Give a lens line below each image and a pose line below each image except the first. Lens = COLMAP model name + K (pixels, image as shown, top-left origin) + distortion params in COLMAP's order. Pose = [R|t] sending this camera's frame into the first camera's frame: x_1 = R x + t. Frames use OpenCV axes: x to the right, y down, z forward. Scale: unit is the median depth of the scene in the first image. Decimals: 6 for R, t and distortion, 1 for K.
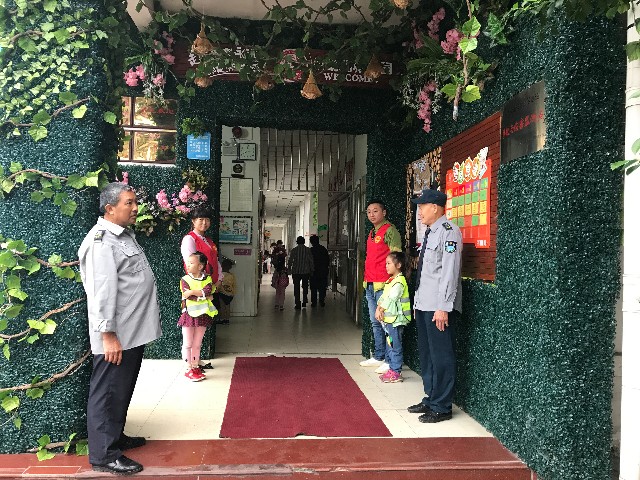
lens RADIAL K [[520.7, 0, 320.0], [0, 520.7, 240.0], [0, 0, 1]] dist [0.006128, 0.012040]
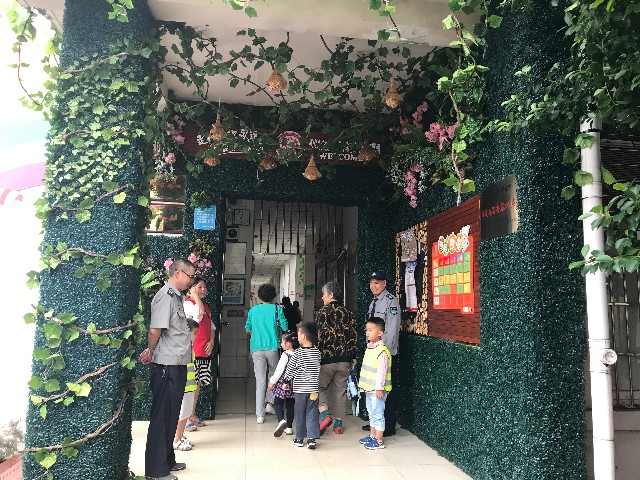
lens RADIAL K [[520.0, 0, 320.0], [0, 520.0, 240.0], [0, 0, 1]] dist [0.012190, -0.005406]
pose [[0.999287, 0.001456, 0.037724, -0.057093], [0.002671, 0.994025, -0.109116, -0.024573], [-0.037657, 0.109139, 0.993313, -0.140821]]
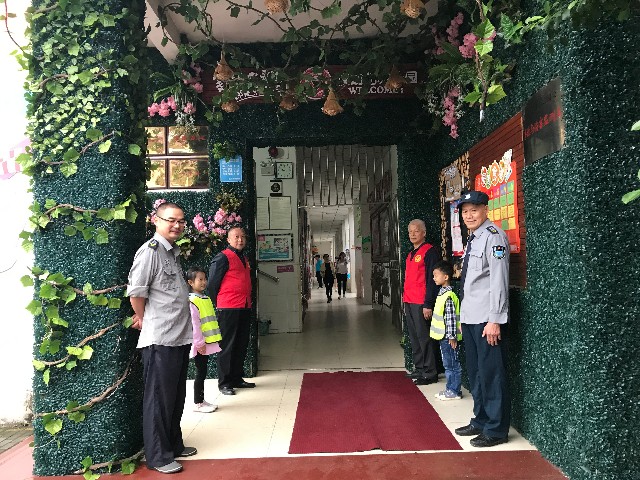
lens RADIAL K [[520.7, 0, 320.0], [0, 520.7, 240.0], [0, 0, 1]] dist [0.006128, 0.012040]
pose [[0.993478, -0.060227, -0.096819, 0.057321], [0.057749, 0.997933, -0.028202, -0.002520], [0.098317, 0.022427, 0.994902, -0.001166]]
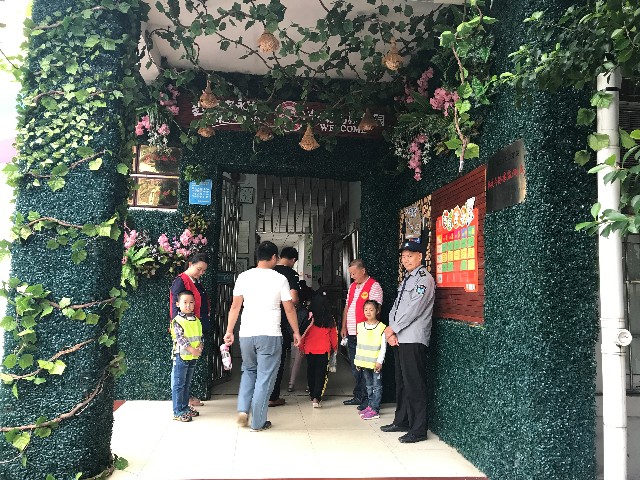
lens RADIAL K [[520.7, 0, 320.0], [0, 520.7, 240.0], [0, 0, 1]] dist [0.006128, 0.012040]
pose [[0.999906, 0.004543, 0.012974, -0.009692], [-0.003545, 0.997104, -0.075964, -0.009188], [-0.013281, 0.075911, 0.997026, -0.063170]]
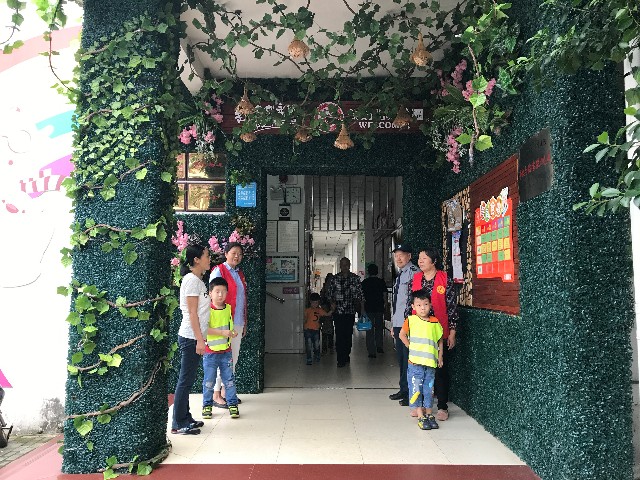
lens RADIAL K [[520.7, 0, 320.0], [0, 520.7, 240.0], [0, 0, 1]] dist [0.006128, 0.012040]
pose [[0.994558, -0.032881, -0.098860, 0.046658], [0.025691, 0.996991, -0.073136, -0.001787], [0.100967, 0.070198, 0.992410, -0.105842]]
